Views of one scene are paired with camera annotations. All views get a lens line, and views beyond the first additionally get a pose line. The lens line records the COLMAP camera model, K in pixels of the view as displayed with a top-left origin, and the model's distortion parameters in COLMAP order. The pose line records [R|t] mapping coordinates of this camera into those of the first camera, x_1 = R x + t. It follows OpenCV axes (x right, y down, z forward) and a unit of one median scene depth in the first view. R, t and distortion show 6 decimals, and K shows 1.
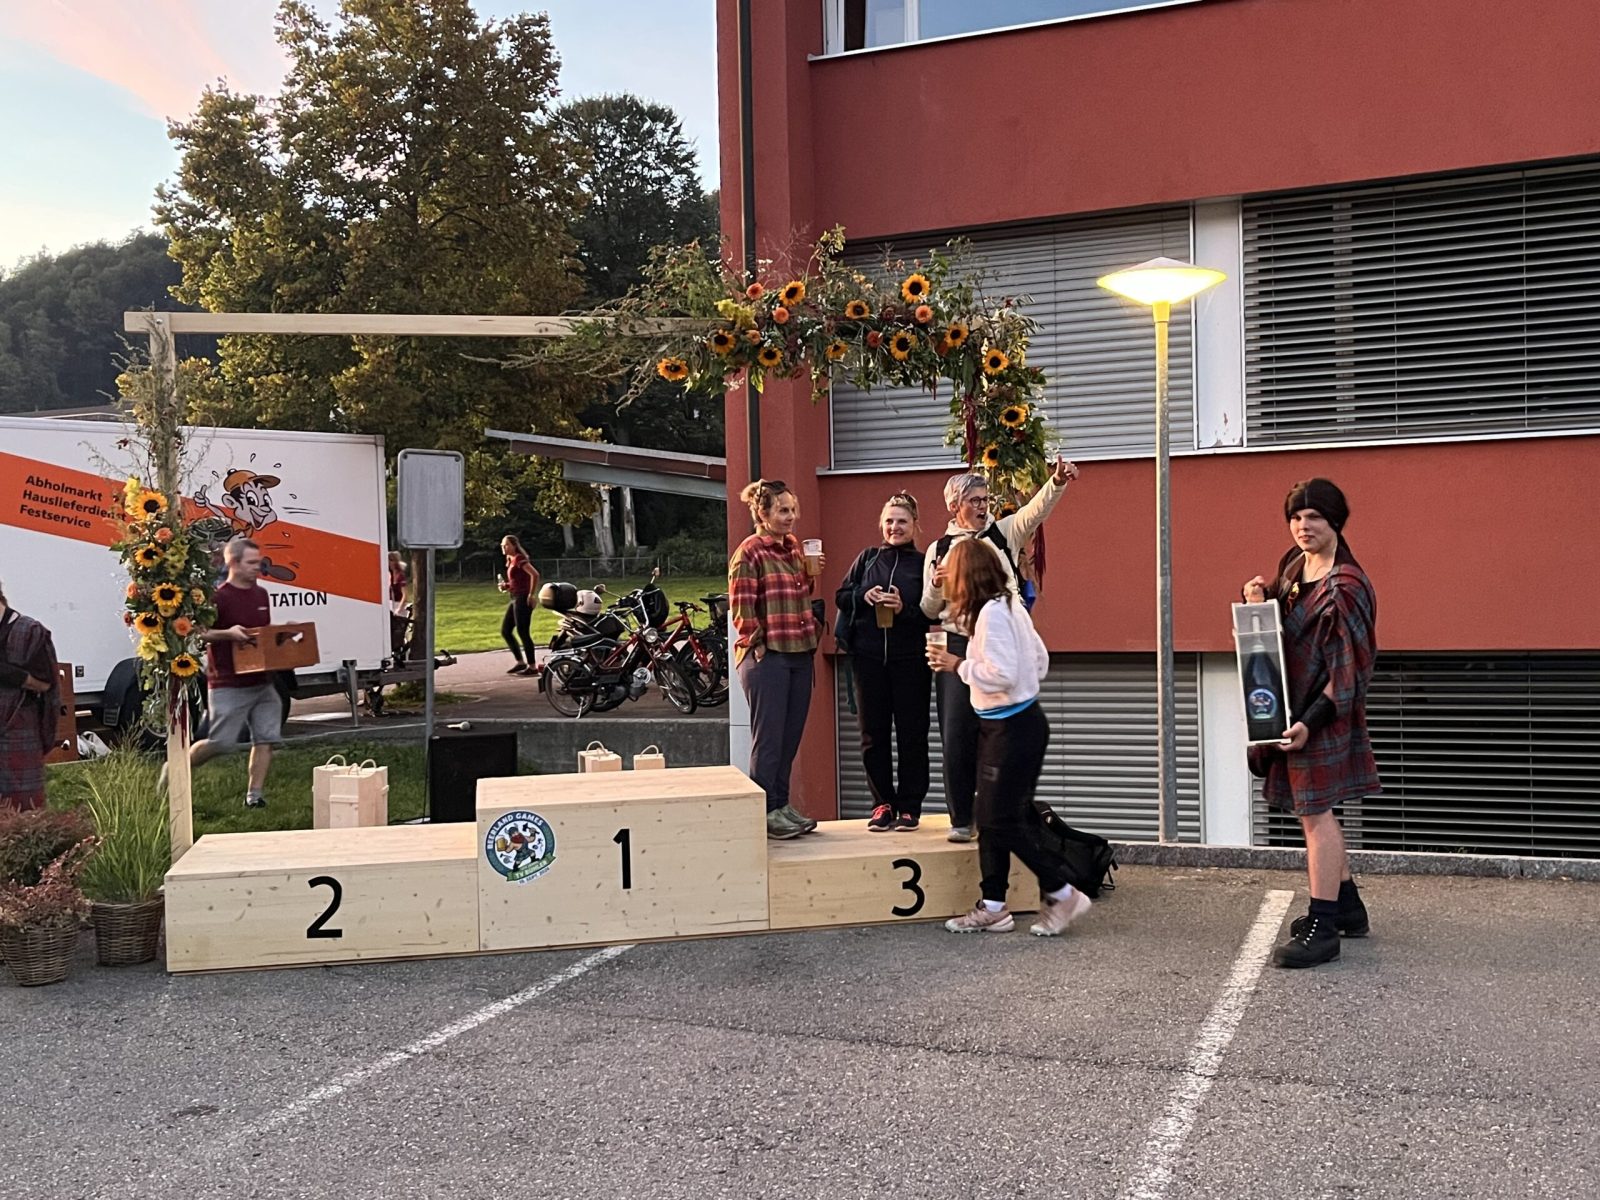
lens RADIAL K [[1599.7, 0, 800.0], [0, 1599.7, 600.0], [0, 0, 1]] dist [0.076023, -0.151679]
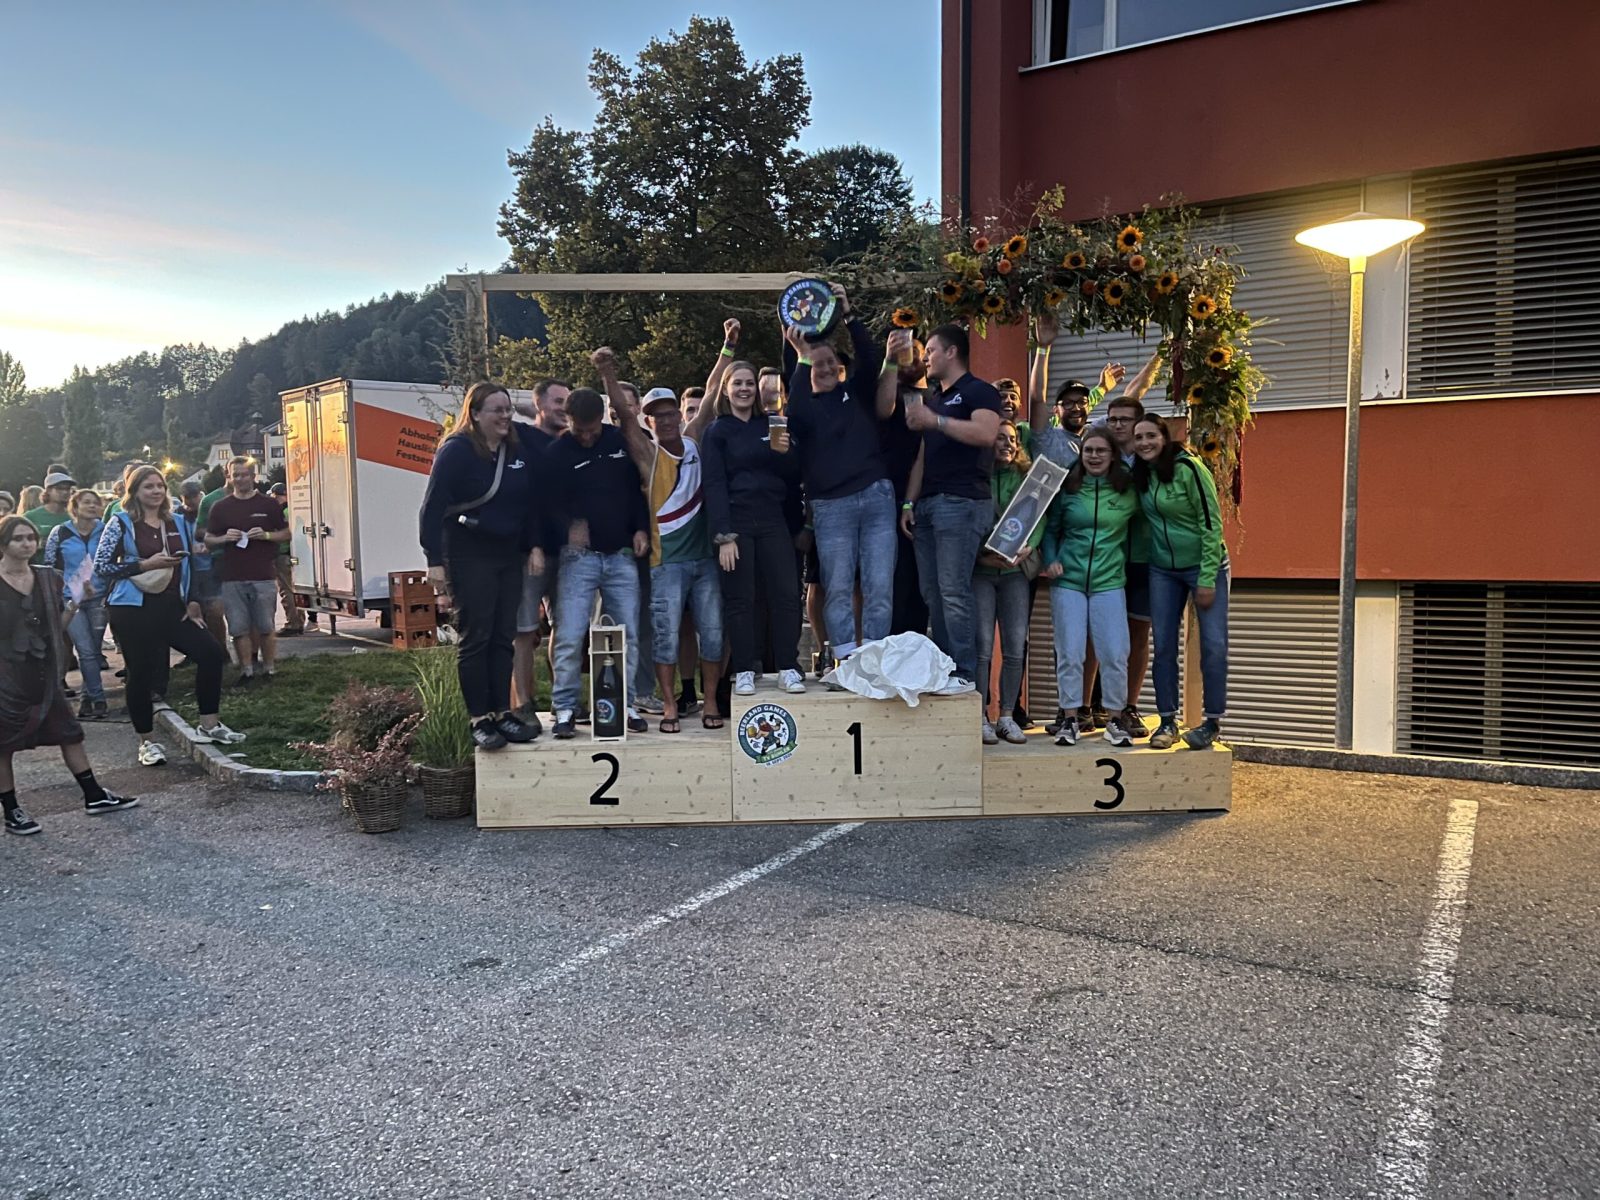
lens RADIAL K [[1201.6, 0, 795.3], [0, 1201.6, 604.8], [0, 0, 1]] dist [0.042286, -0.045284]
pose [[0.987974, 0.021689, -0.153090, -0.021729], [-0.012902, 0.998224, 0.058157, 0.008945], [0.154079, -0.055482, 0.986500, 0.139847]]
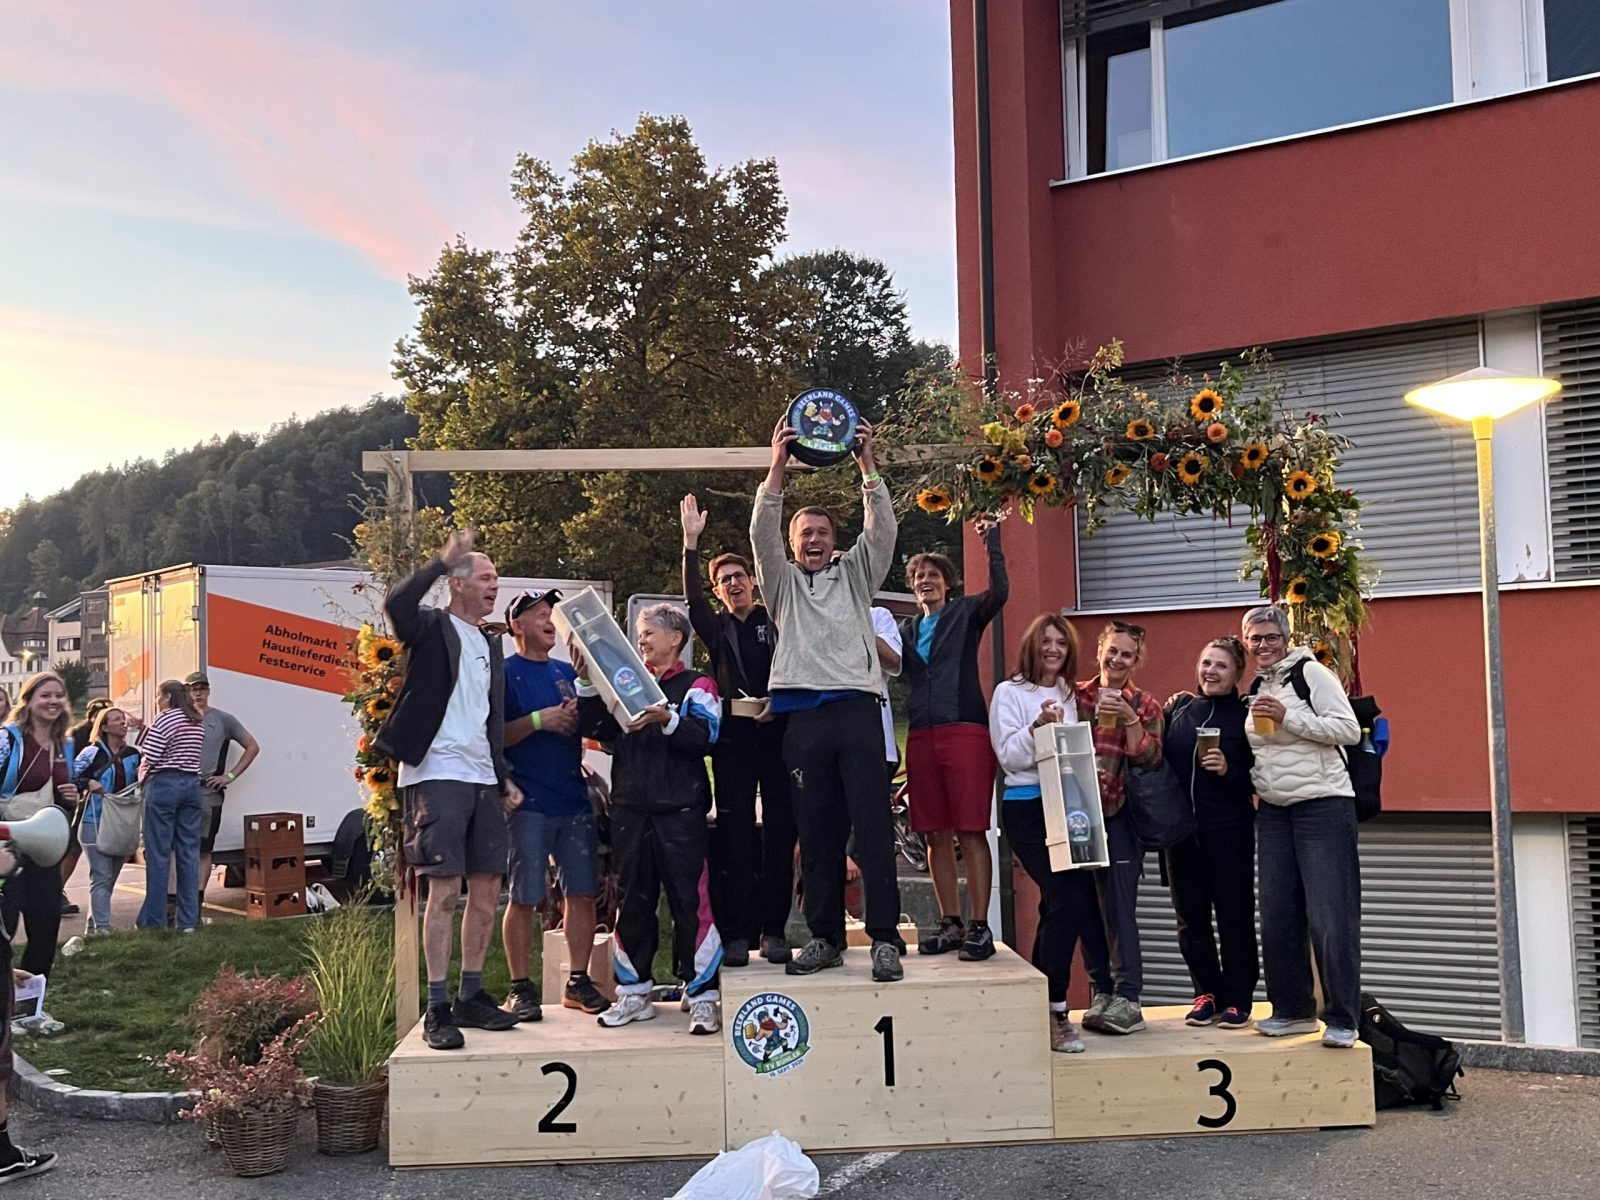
lens RADIAL K [[1606.4, 0, 793.2], [0, 1606.4, 616.8], [0, 0, 1]] dist [0.033190, -0.019971]
pose [[0.991165, -0.008671, -0.132350, -0.038344], [-0.001942, 0.996805, -0.079852, -0.004778], [0.132620, 0.079404, 0.987981, 0.094116]]
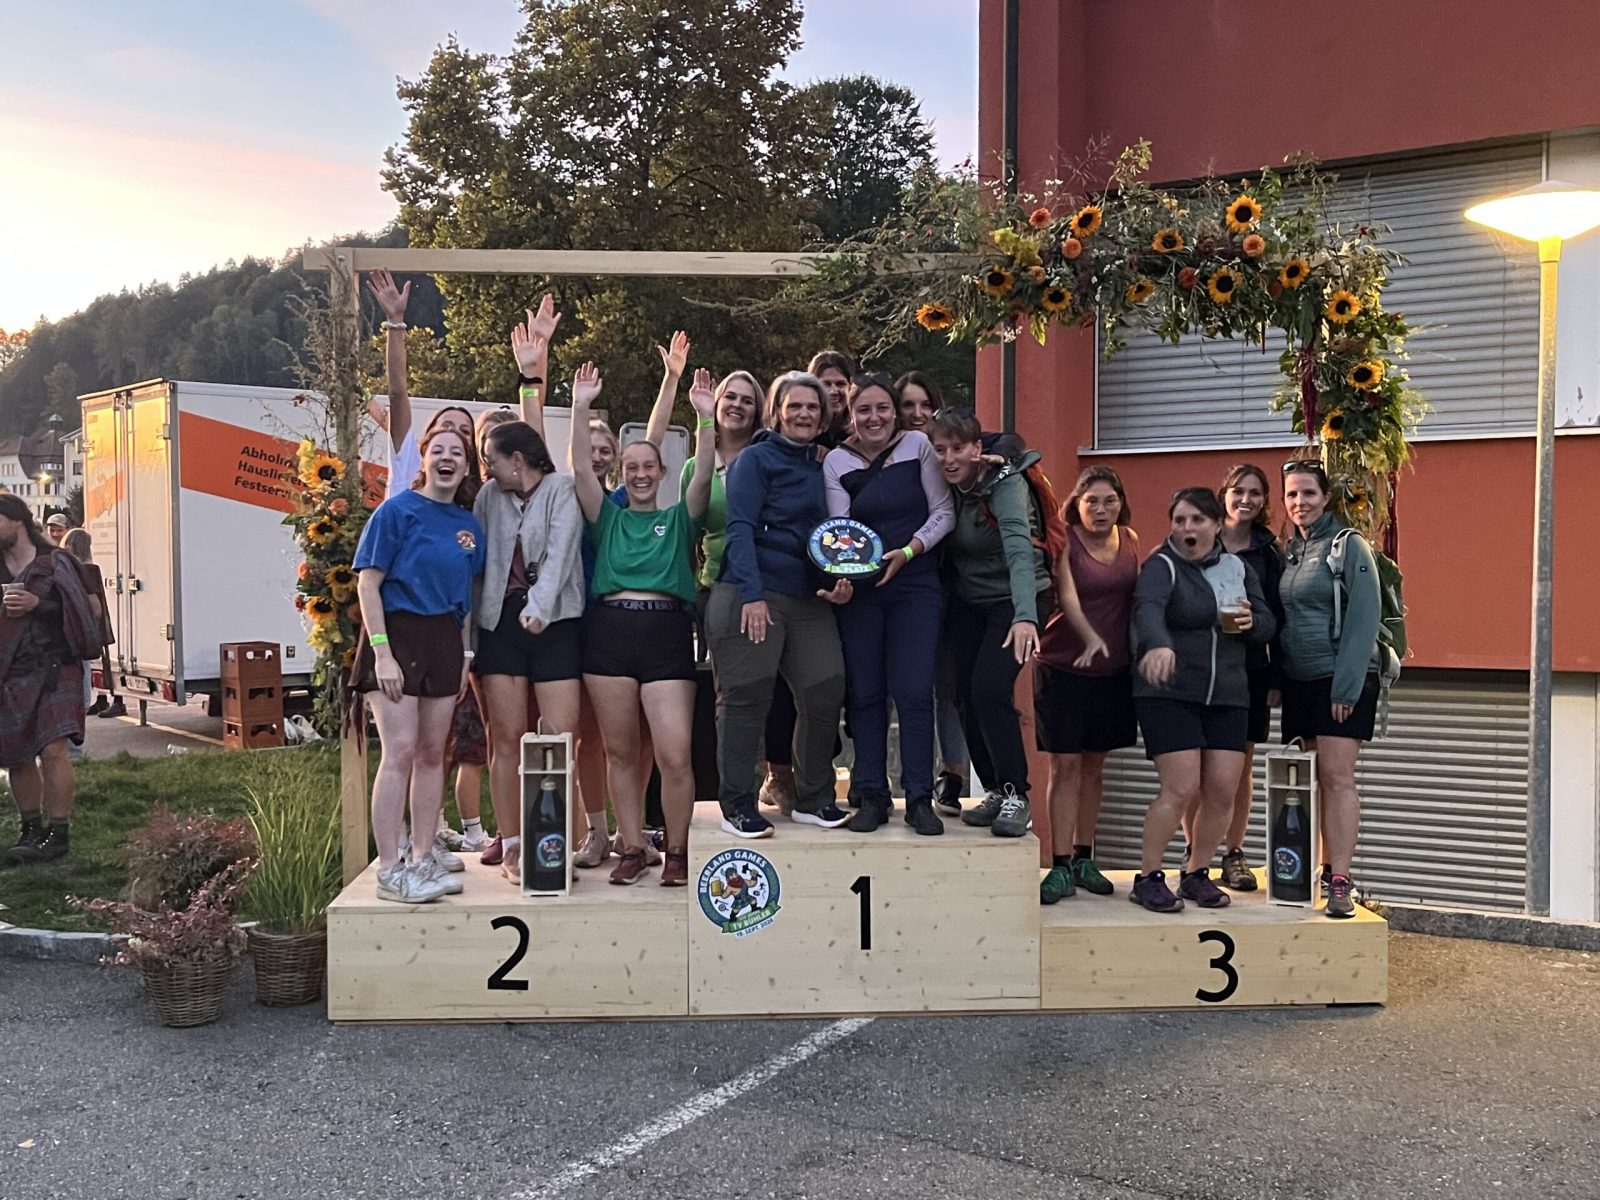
lens RADIAL K [[1610.6, 0, 787.3], [0, 1610.6, 610.1], [0, 0, 1]] dist [0.034962, -0.030711]
pose [[0.989069, 0.026637, -0.145027, -0.030464], [-0.024739, 0.999583, 0.014873, -0.003579], [0.145363, -0.011123, 0.989316, 0.169128]]
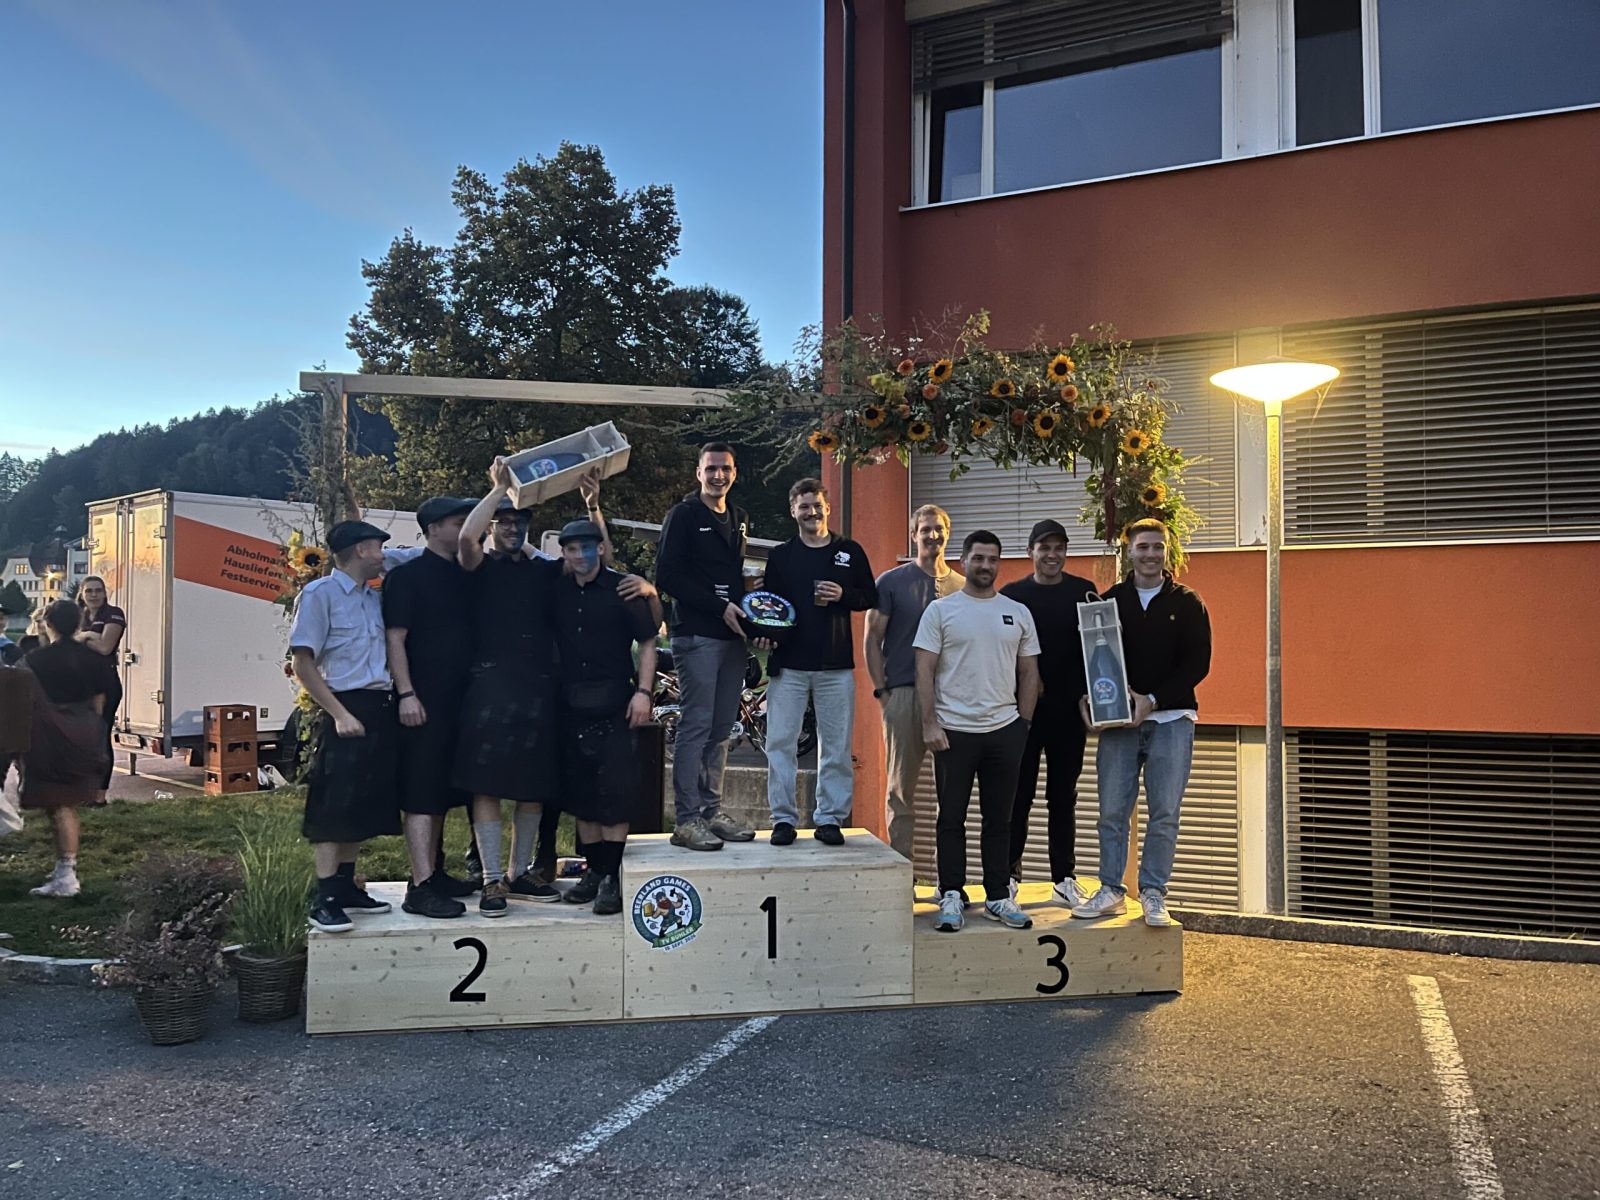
lens RADIAL K [[1205.1, 0, 789.8], [0, 1205.1, 607.7], [0, 0, 1]] dist [0.018372, 0.010255]
pose [[0.999248, 0.026506, -0.028306, -0.075400], [-0.027887, 0.998382, -0.049545, 0.001524], [0.026947, 0.050297, 0.998371, 0.230008]]
